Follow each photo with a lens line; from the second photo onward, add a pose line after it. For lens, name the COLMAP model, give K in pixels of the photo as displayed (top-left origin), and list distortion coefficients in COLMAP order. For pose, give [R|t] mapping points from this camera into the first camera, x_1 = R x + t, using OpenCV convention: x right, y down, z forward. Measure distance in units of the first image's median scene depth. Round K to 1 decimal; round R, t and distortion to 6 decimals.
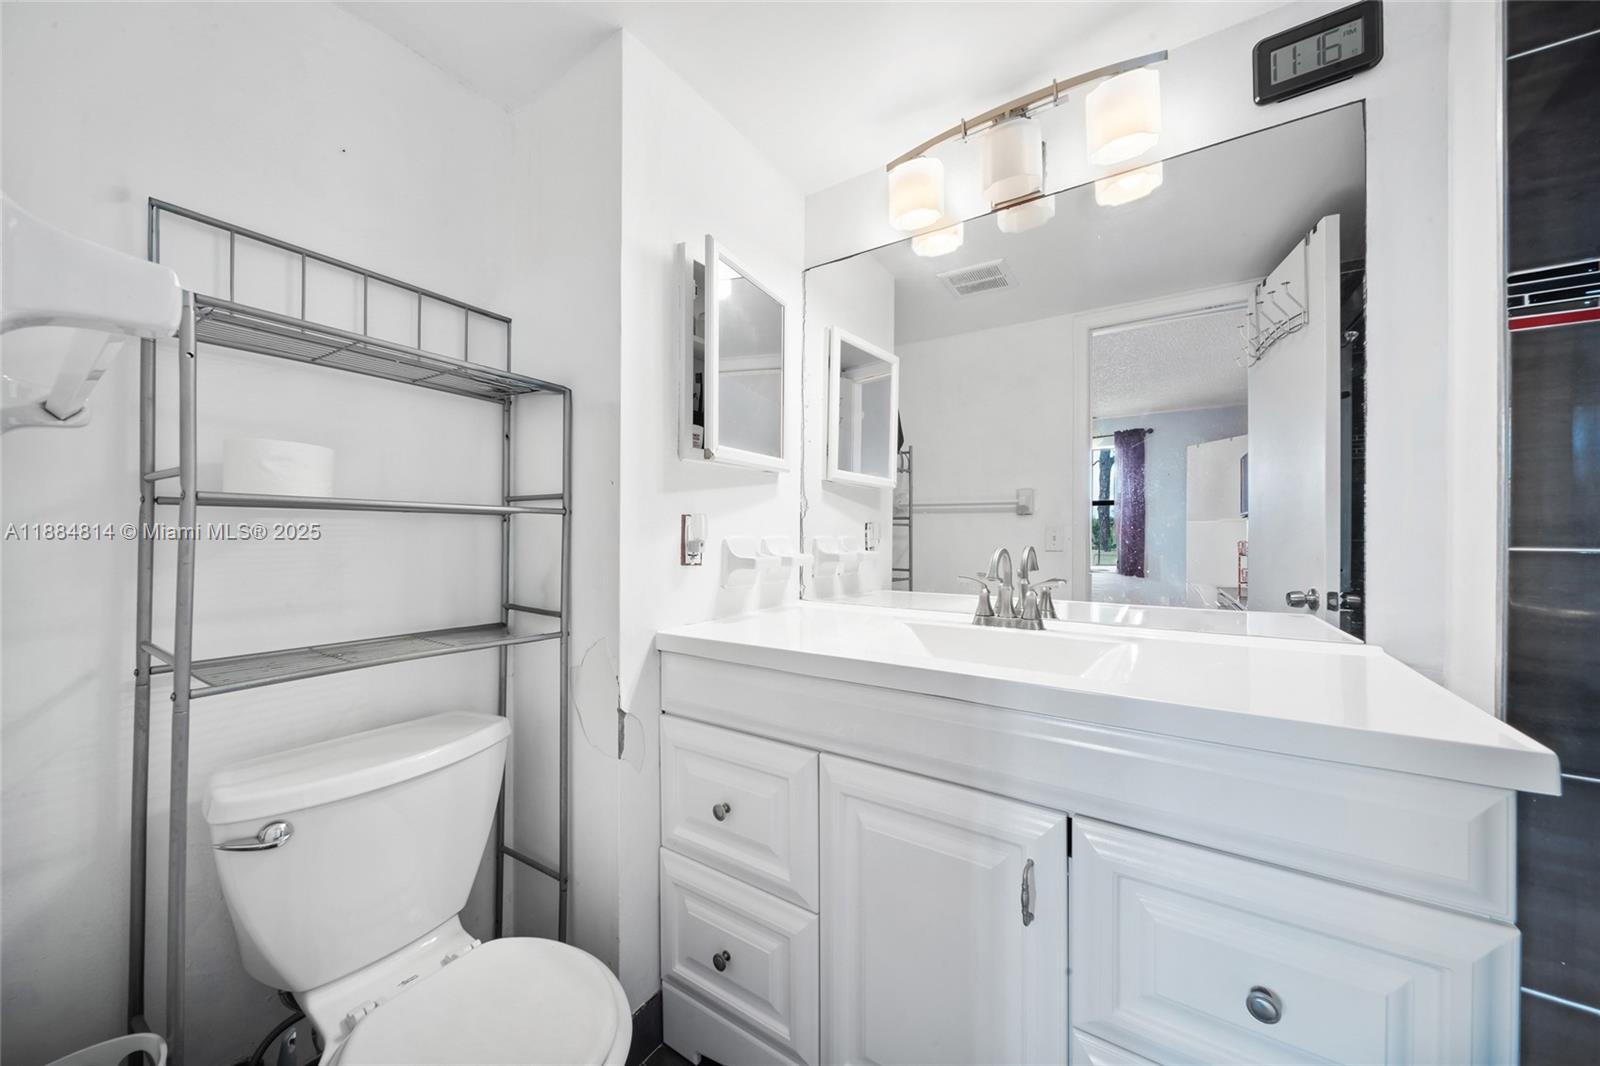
lens RADIAL K [[558.5, 0, 809.5], [0, 558.5, 527.0], [0, 0, 1]] dist [0.001856, -0.001877]
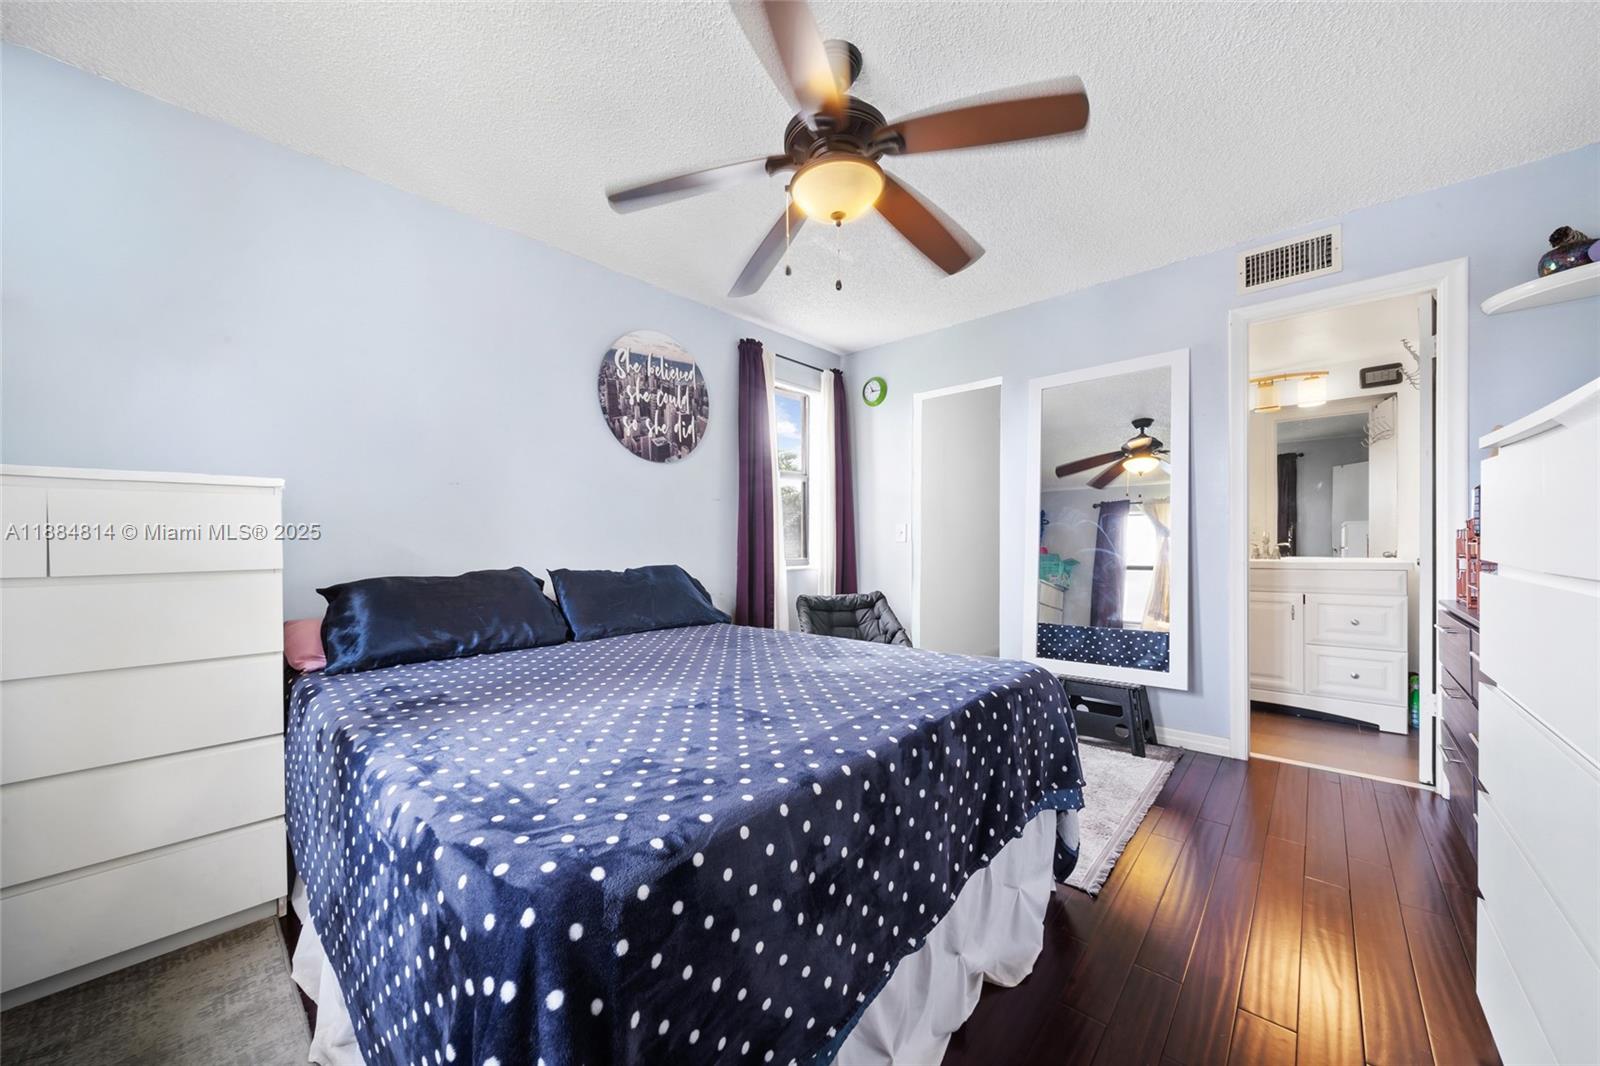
lens RADIAL K [[558.5, 0, 809.5], [0, 558.5, 527.0], [0, 0, 1]] dist [0.001856, -0.001877]
pose [[0.988040, -0.002256, -0.154184, -1.762045], [0.002450, 0.999996, 0.001067, 0.000805], [0.154181, -0.001432, 0.988042, -2.559869]]
